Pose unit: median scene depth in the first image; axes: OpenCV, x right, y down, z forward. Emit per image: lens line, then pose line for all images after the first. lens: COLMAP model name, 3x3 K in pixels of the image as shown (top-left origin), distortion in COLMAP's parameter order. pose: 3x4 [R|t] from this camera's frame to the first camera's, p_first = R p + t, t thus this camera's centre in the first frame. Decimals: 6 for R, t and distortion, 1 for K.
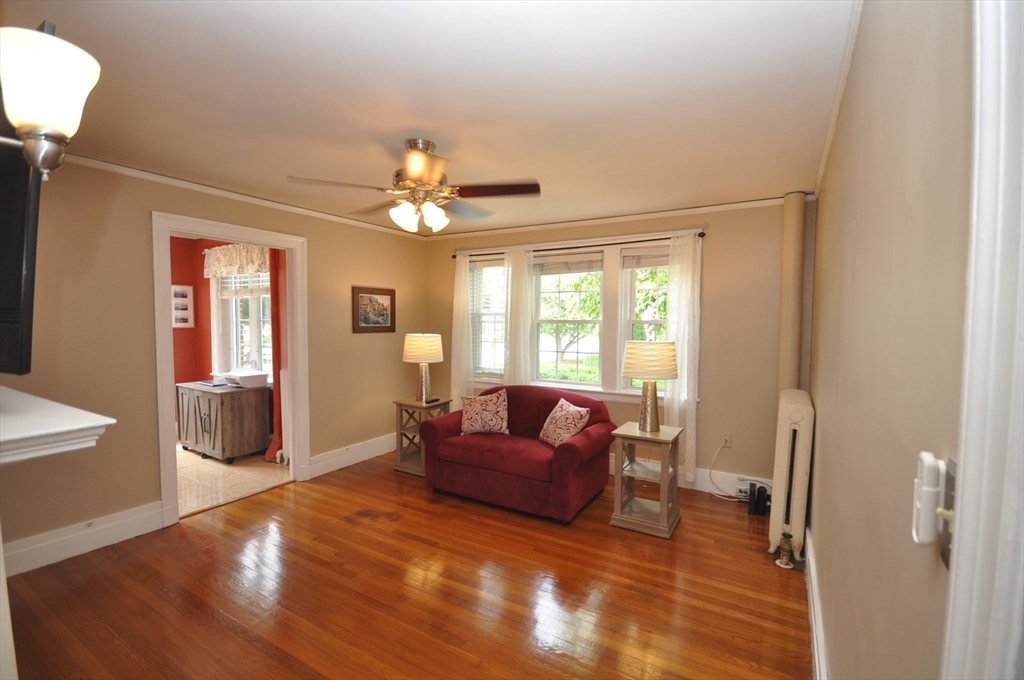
lens RADIAL K [[448.7, 0, 513.0], [0, 448.7, 342.2], [0, 0, 1]] dist [0.004209, -0.010107]
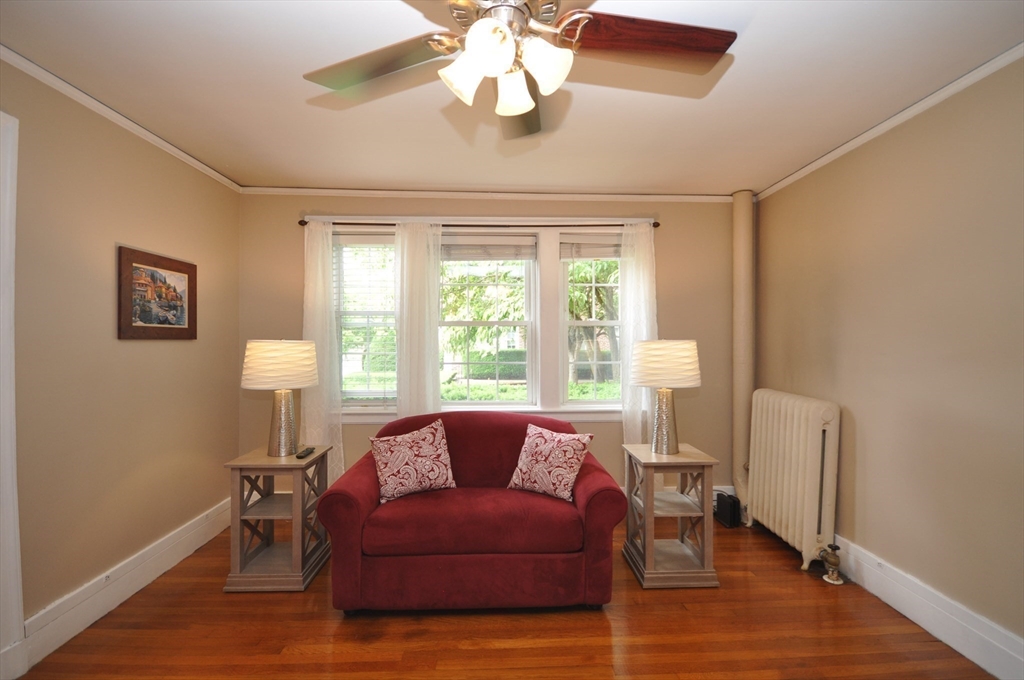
lens RADIAL K [[448.7, 0, 514.5], [0, 448.7, 340.9], [0, 0, 1]] dist [0.004209, -0.010107]
pose [[0.839375, -0.007172, 0.543505, -0.278231], [0.031903, 0.998839, -0.036089, 0.015173], [-0.542615, 0.047632, 0.838630, 0.367944]]
